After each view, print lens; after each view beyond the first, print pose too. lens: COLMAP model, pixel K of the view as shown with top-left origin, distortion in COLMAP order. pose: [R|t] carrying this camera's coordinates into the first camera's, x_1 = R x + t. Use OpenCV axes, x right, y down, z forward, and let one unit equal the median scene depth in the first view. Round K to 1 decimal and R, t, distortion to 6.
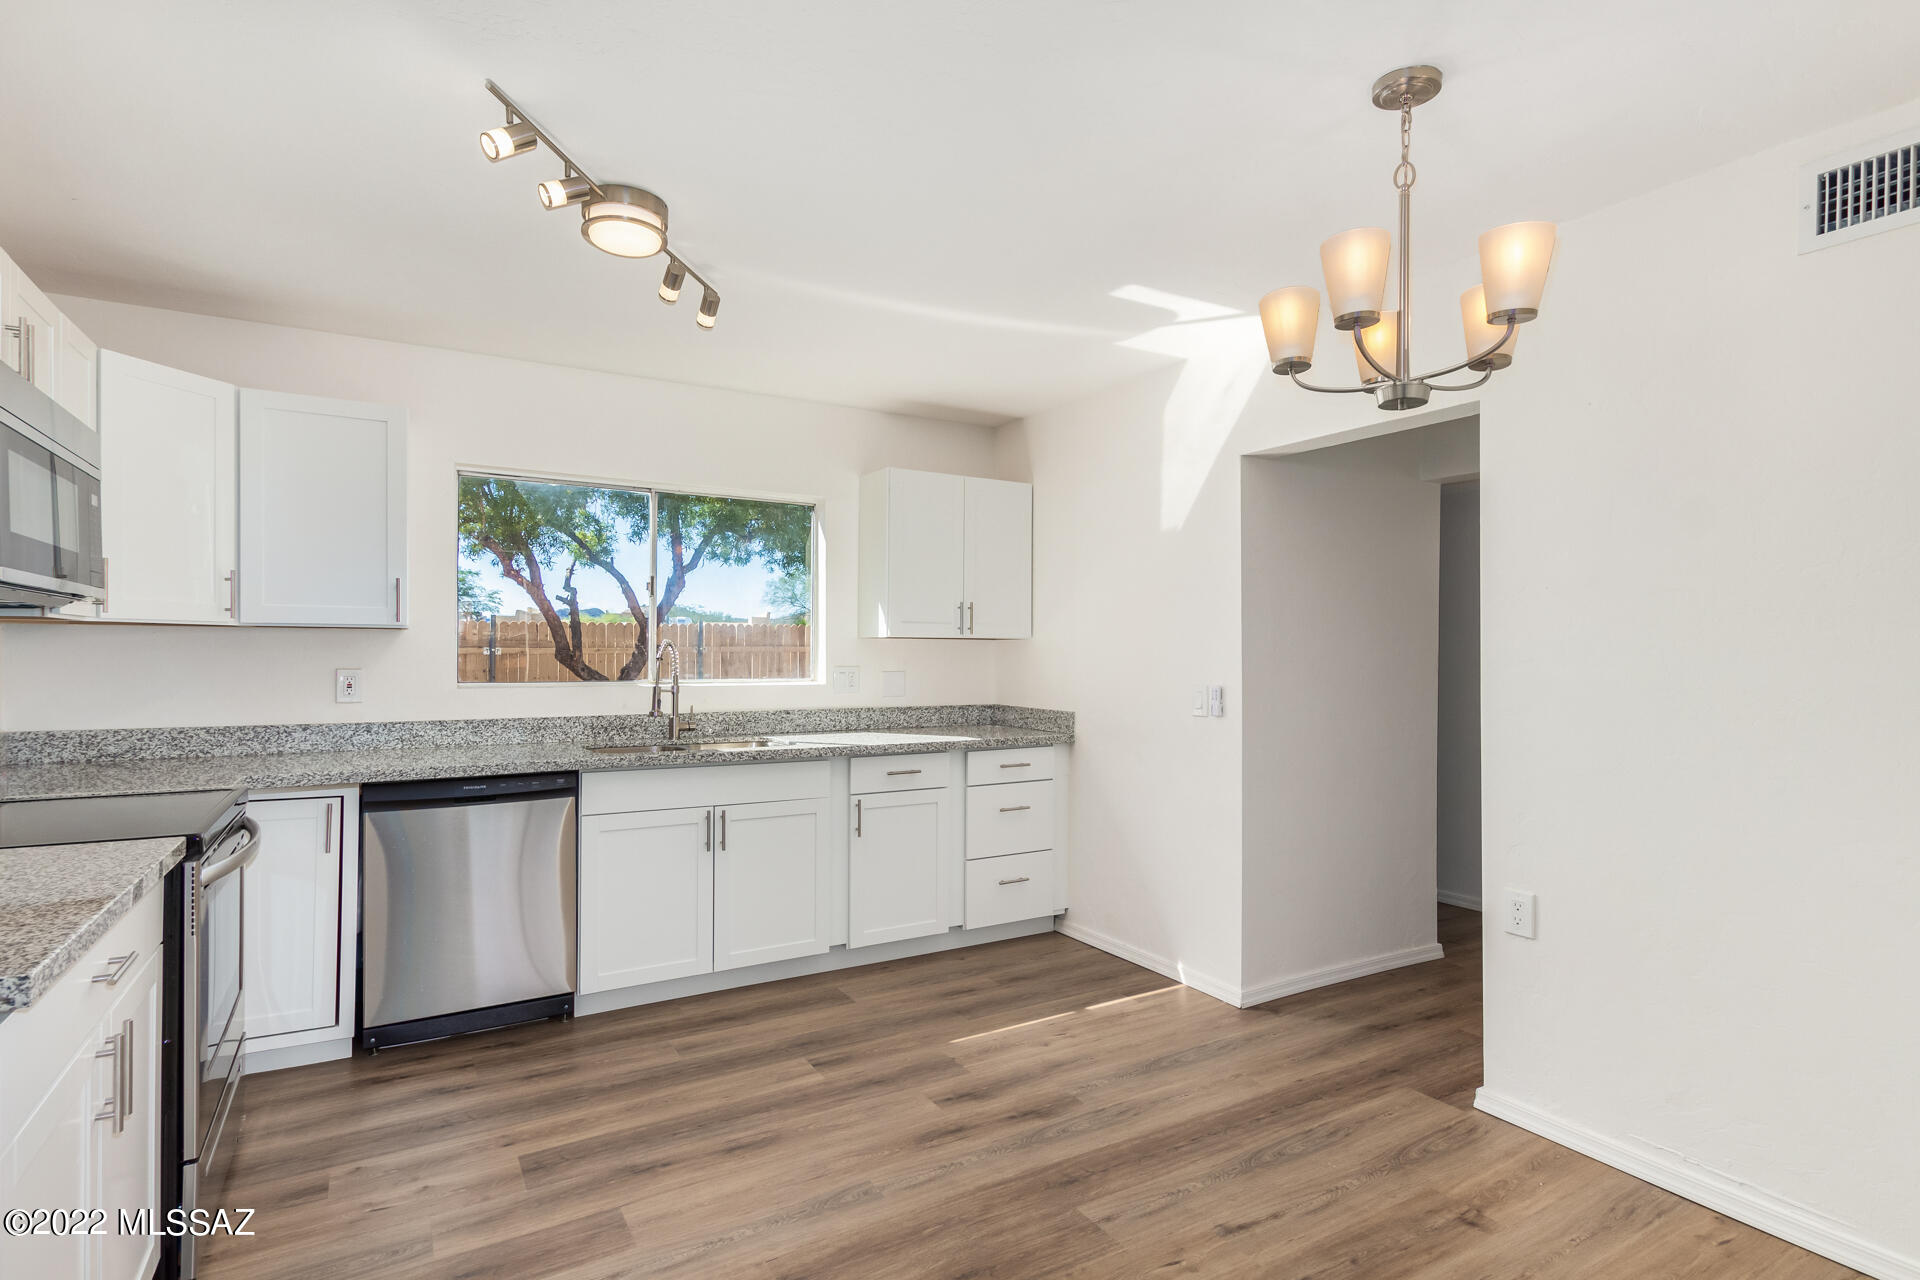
lens RADIAL K [[935.8, 0, 956.9], [0, 935.8, 652.6], [0, 0, 1]] dist [0.008893, -0.000479]
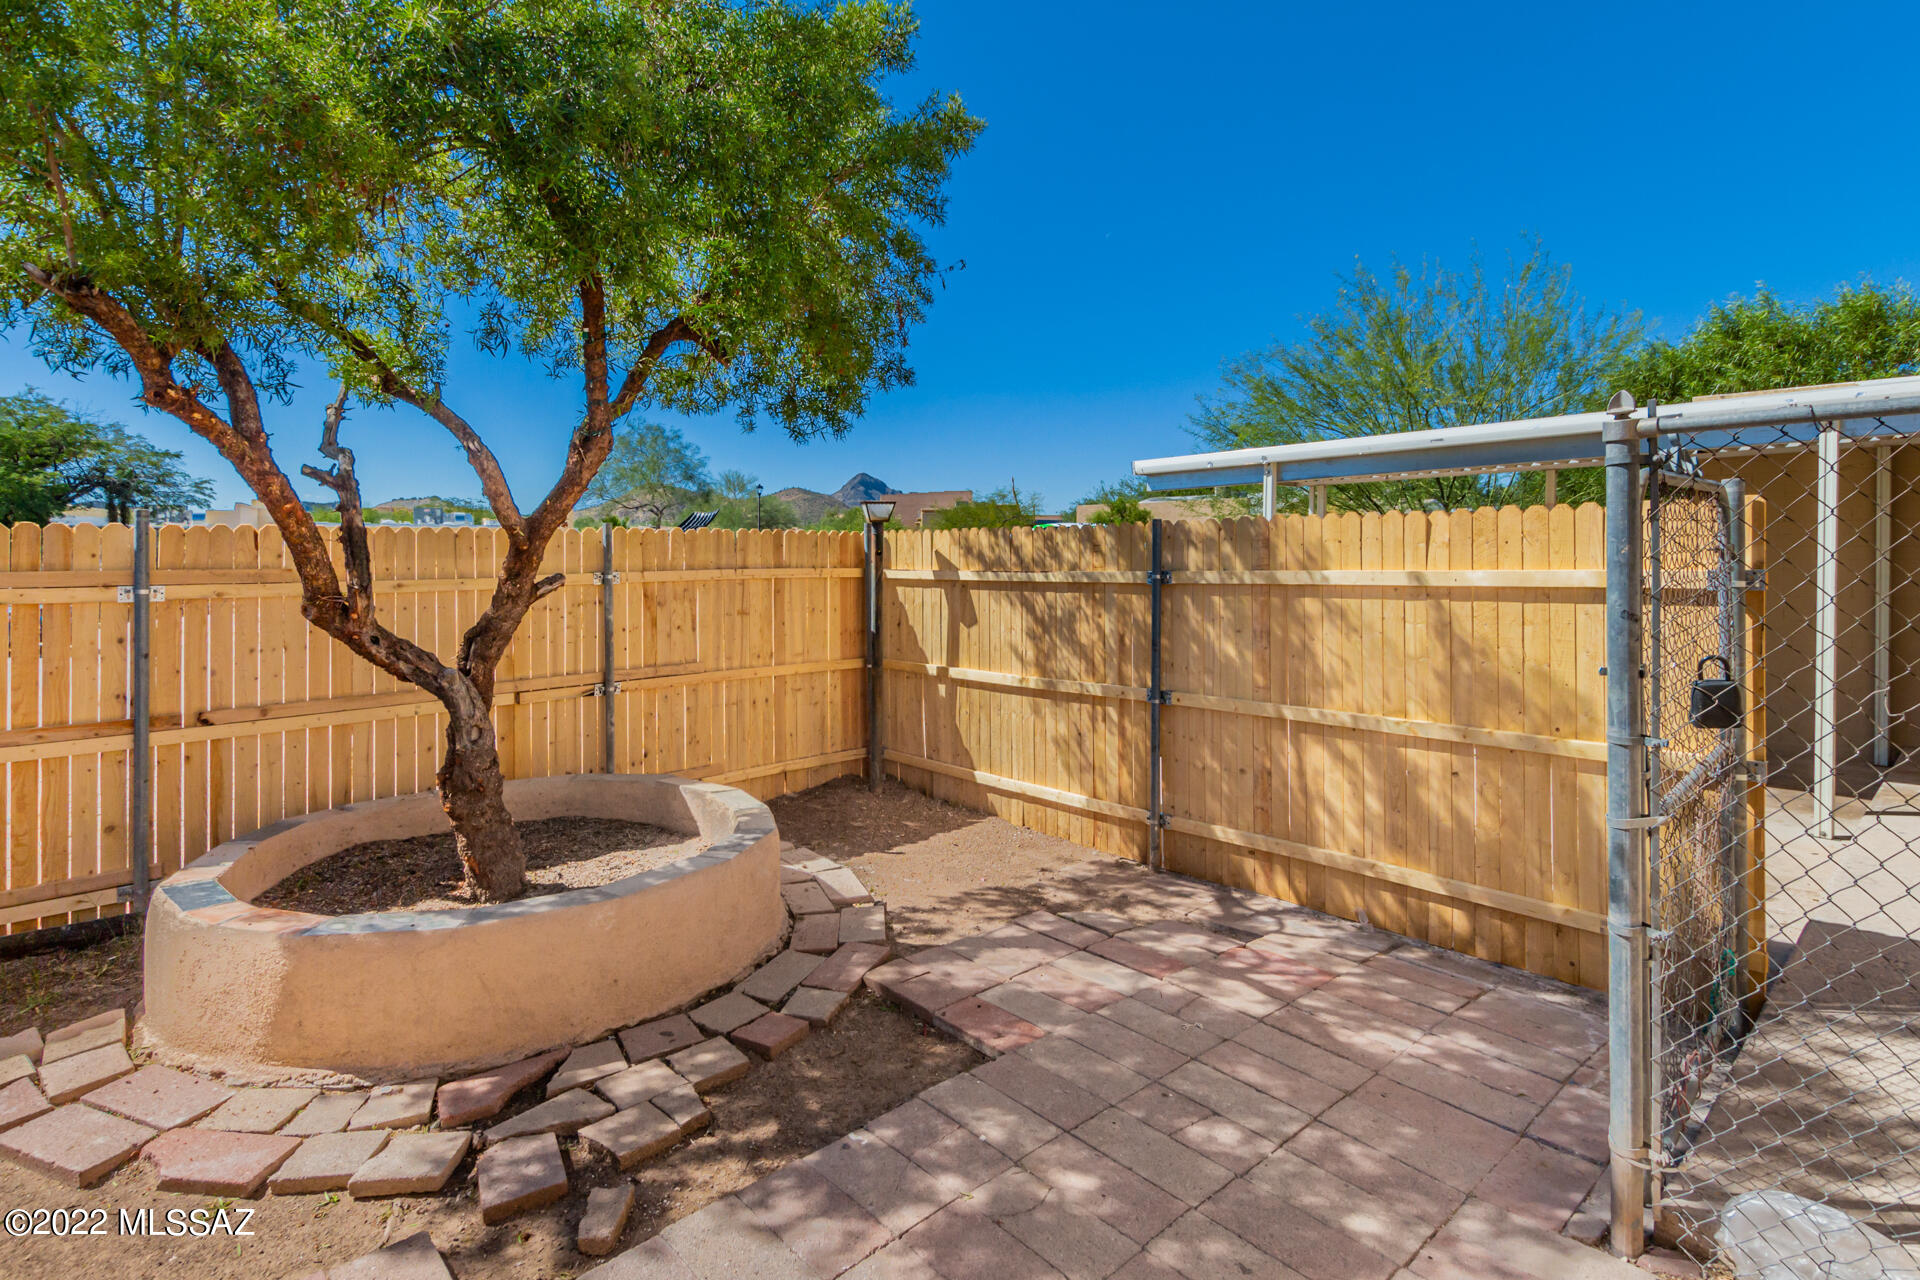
lens RADIAL K [[967.1, 0, 922.1], [0, 967.1, 567.8], [0, 0, 1]] dist [0.014150, -0.001926]
pose [[0.985261, -0.007719, 0.170883, -0.572863], [0.004574, 0.999813, 0.018790, -0.054901], [-0.170996, -0.017732, 0.985112, 1.308470]]
